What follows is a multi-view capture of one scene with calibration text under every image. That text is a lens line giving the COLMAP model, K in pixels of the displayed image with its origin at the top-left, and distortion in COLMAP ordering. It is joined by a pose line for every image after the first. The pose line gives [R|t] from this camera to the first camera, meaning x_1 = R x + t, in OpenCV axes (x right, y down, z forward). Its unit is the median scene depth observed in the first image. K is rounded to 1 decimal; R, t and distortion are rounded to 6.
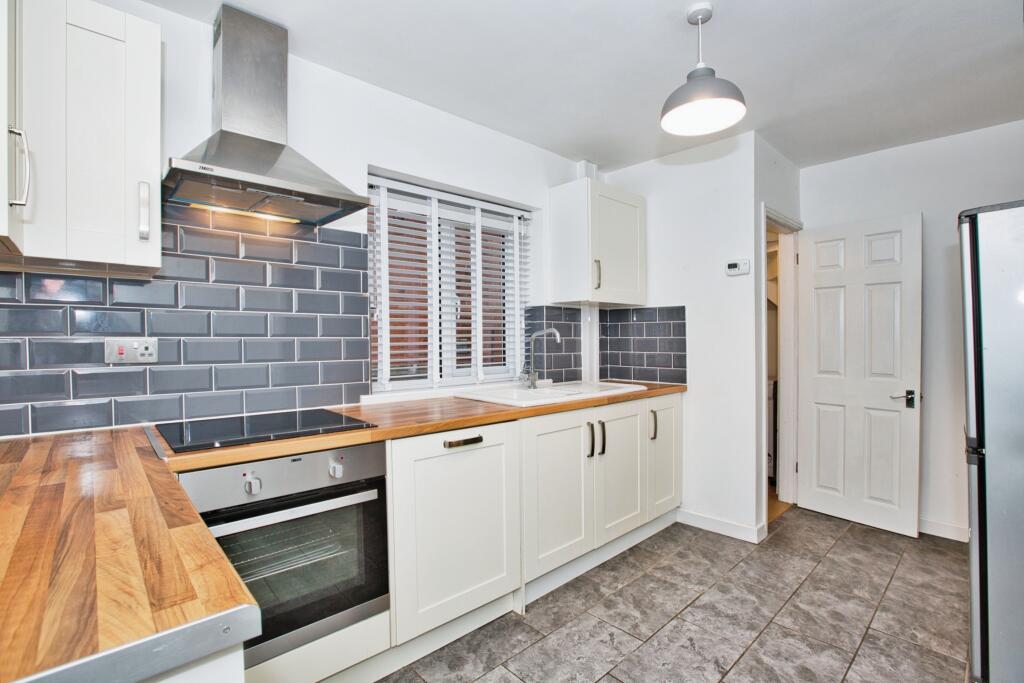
lens RADIAL K [[481.6, 0, 513.7], [0, 481.6, 343.9], [0, 0, 1]] dist [-0.012638, 0.004295]
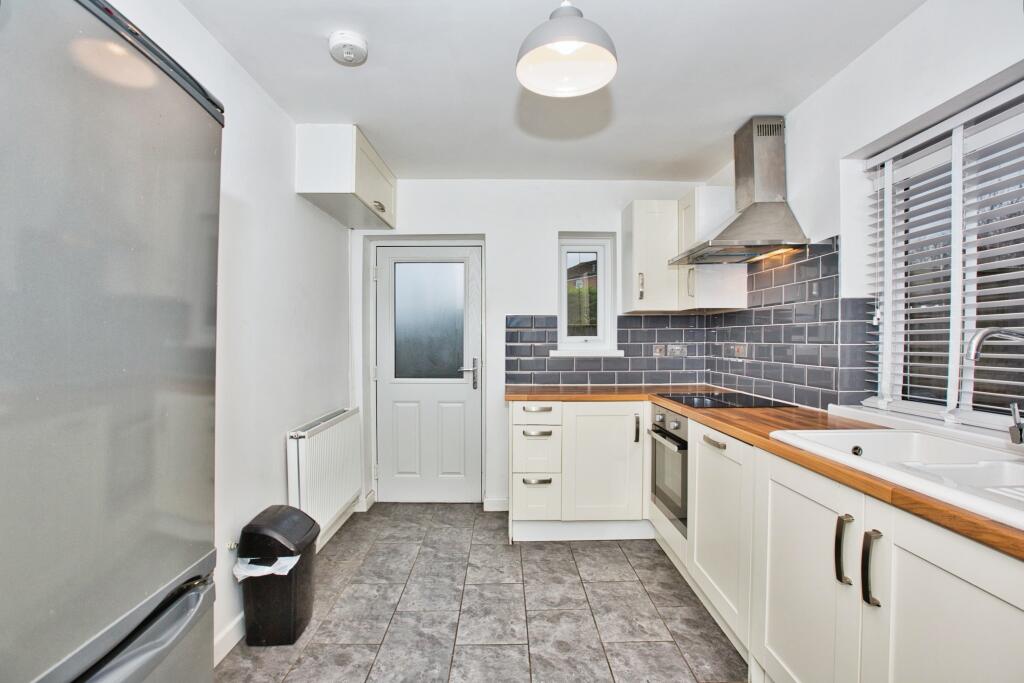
lens RADIAL K [[481.6, 0, 512.1], [0, 481.6, 343.0], [0, 0, 1]] dist [-0.012638, 0.004295]
pose [[-0.672251, 0.010160, -0.740254, 0.836767], [-0.001353, 0.999887, 0.014953, -0.029566], [0.740322, 0.011054, -0.672161, 1.175489]]
